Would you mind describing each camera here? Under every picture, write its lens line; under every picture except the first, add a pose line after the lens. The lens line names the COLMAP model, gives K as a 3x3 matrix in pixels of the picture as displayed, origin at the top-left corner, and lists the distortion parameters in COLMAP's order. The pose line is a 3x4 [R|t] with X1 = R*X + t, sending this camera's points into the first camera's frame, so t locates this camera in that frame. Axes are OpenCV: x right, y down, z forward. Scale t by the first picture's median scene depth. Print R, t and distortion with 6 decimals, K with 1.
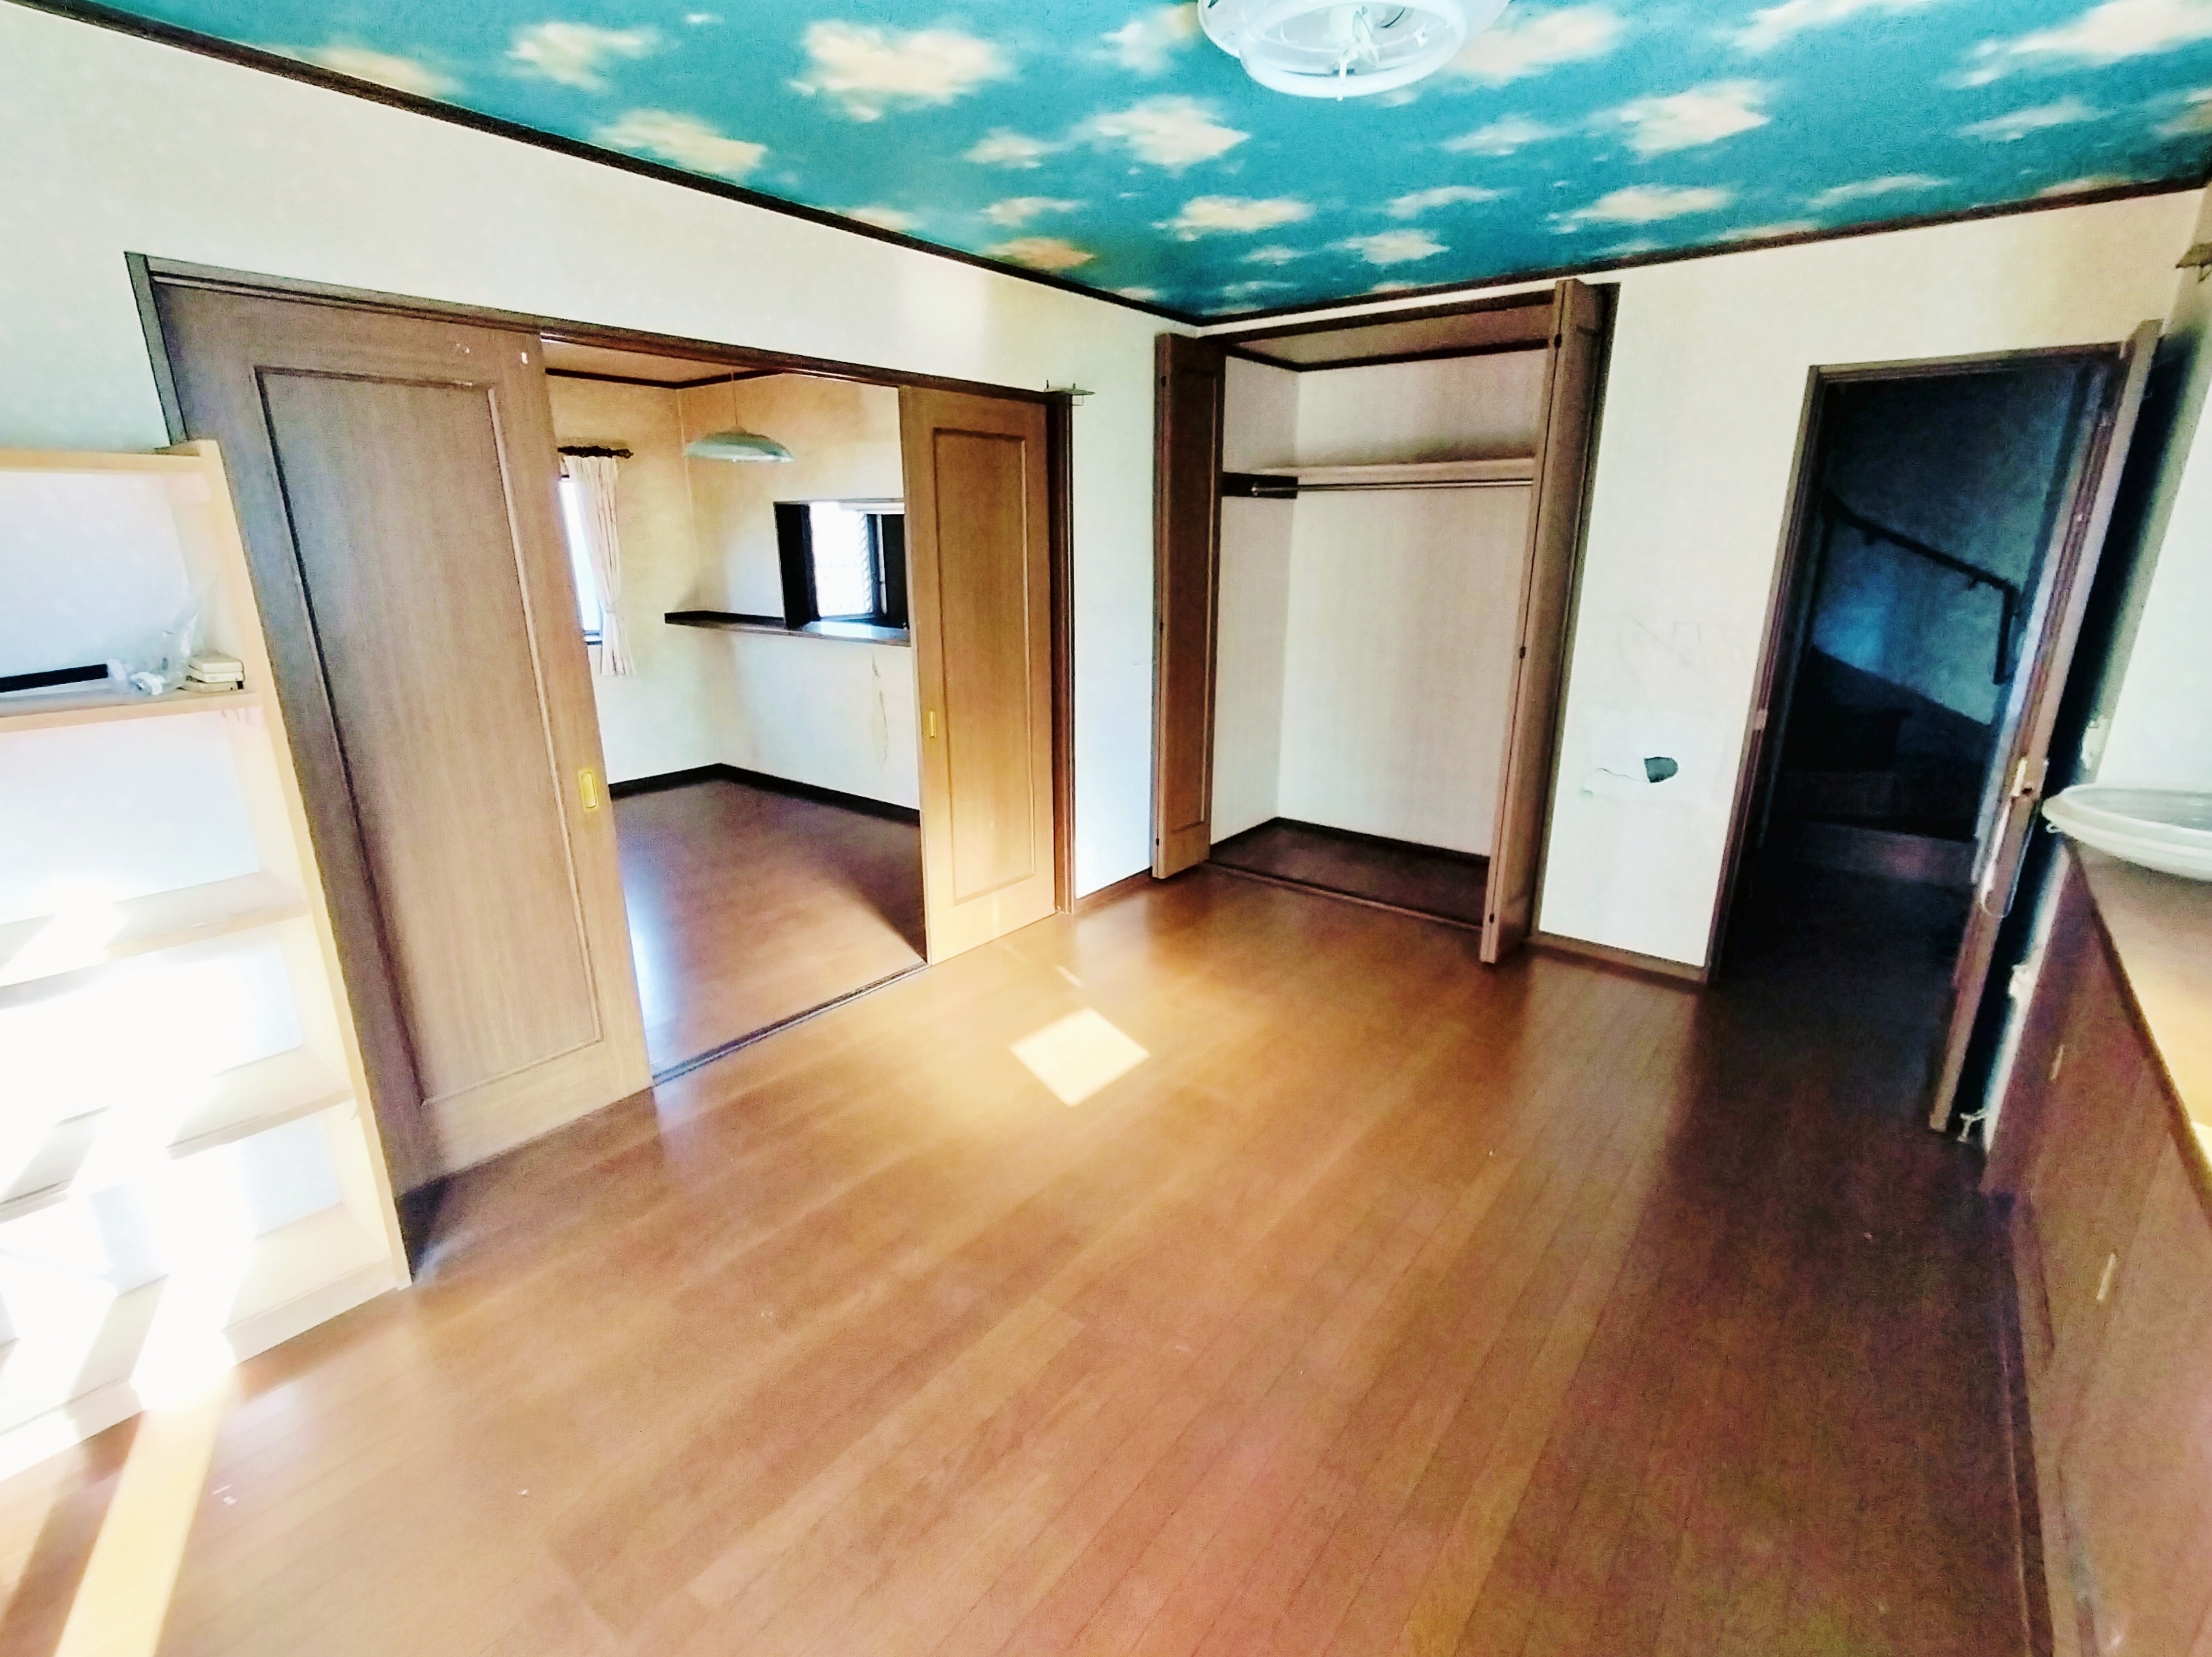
lens RADIAL K [[1024.8, 0, 1146.1], [0, 1024.8, 840.0], [0, 0, 1]] dist [-0.000749, 0.000278]
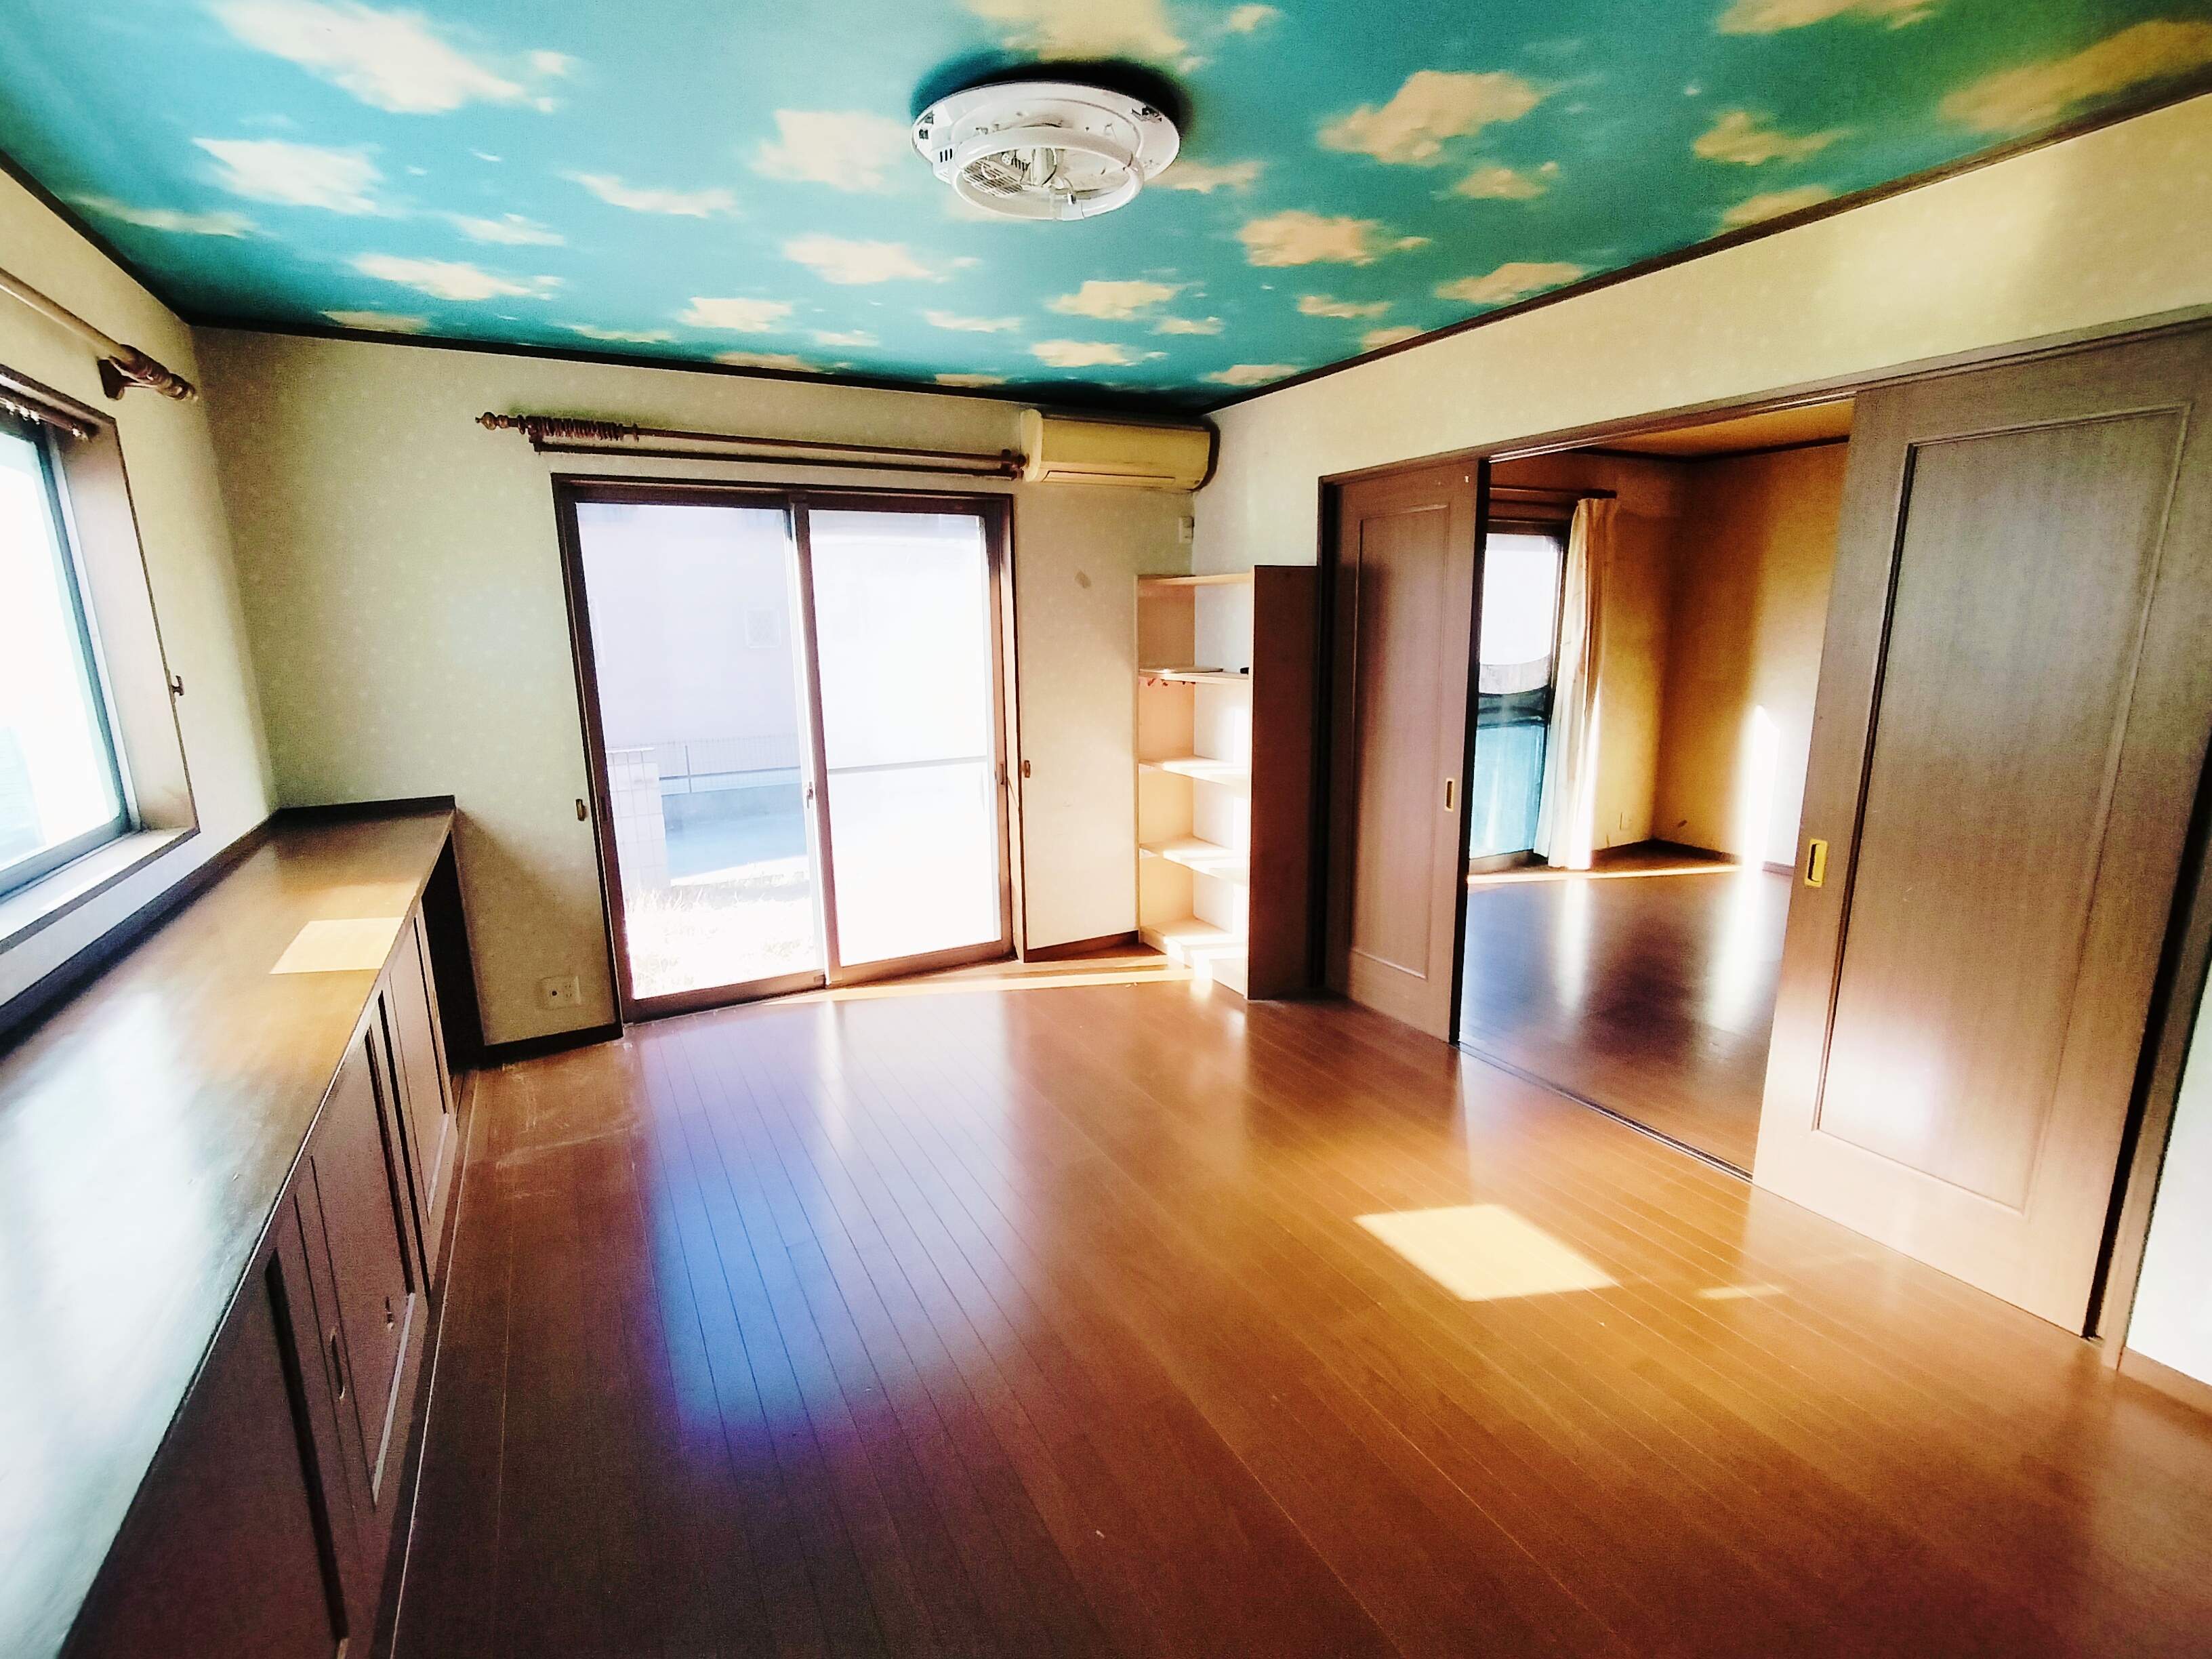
lens RADIAL K [[1032.4, 0, 1095.0], [0, 1032.4, 835.1], [0, 0, 1]] dist [-0.010415, 0.009150]
pose [[-0.432598, 0.203345, -0.878356, 0.749006], [-0.239479, 0.913321, 0.329385, -0.294079], [0.869200, 0.352839, -0.346404, 0.972518]]
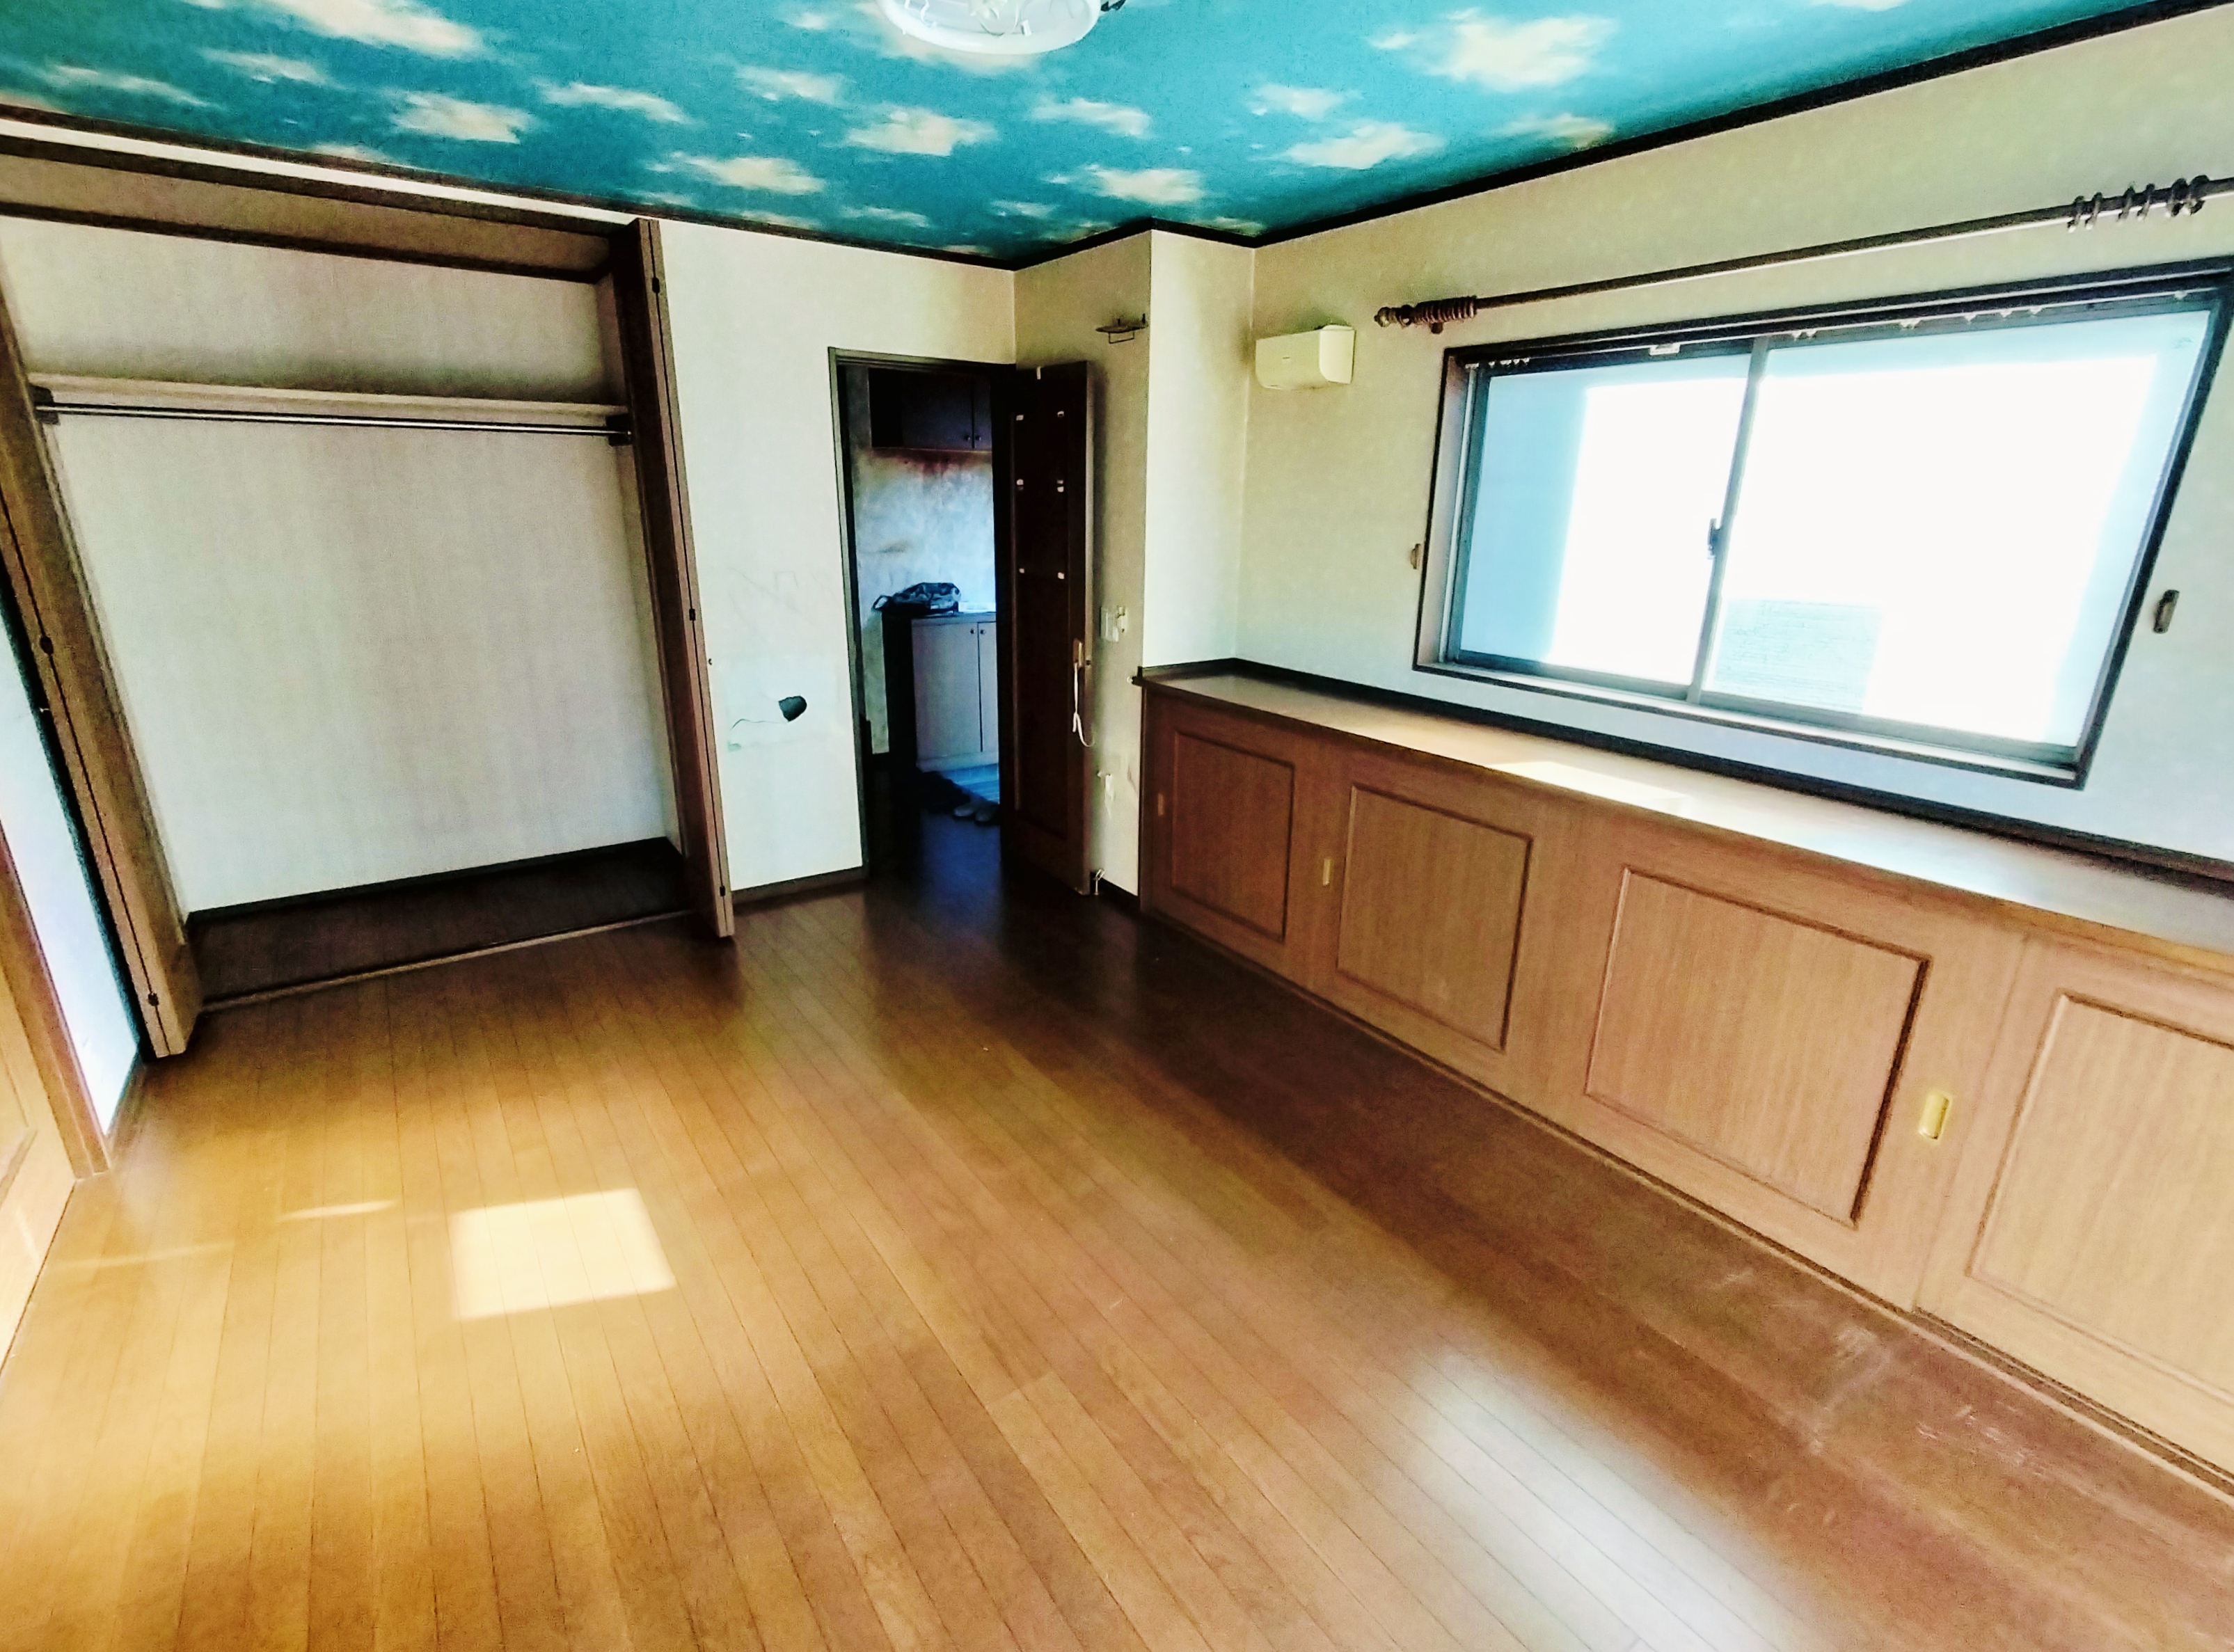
lens RADIAL K [[1035.4, 0, 1117.0], [0, 1035.4, 826.0], [0, 0, 1]] dist [-0.002915, 0.001133]
pose [[0.303558, -0.286130, 0.908836, -0.525598], [0.259731, 0.942571, 0.209999, -0.113229], [-0.916729, 0.172306, 0.360441, 0.380214]]
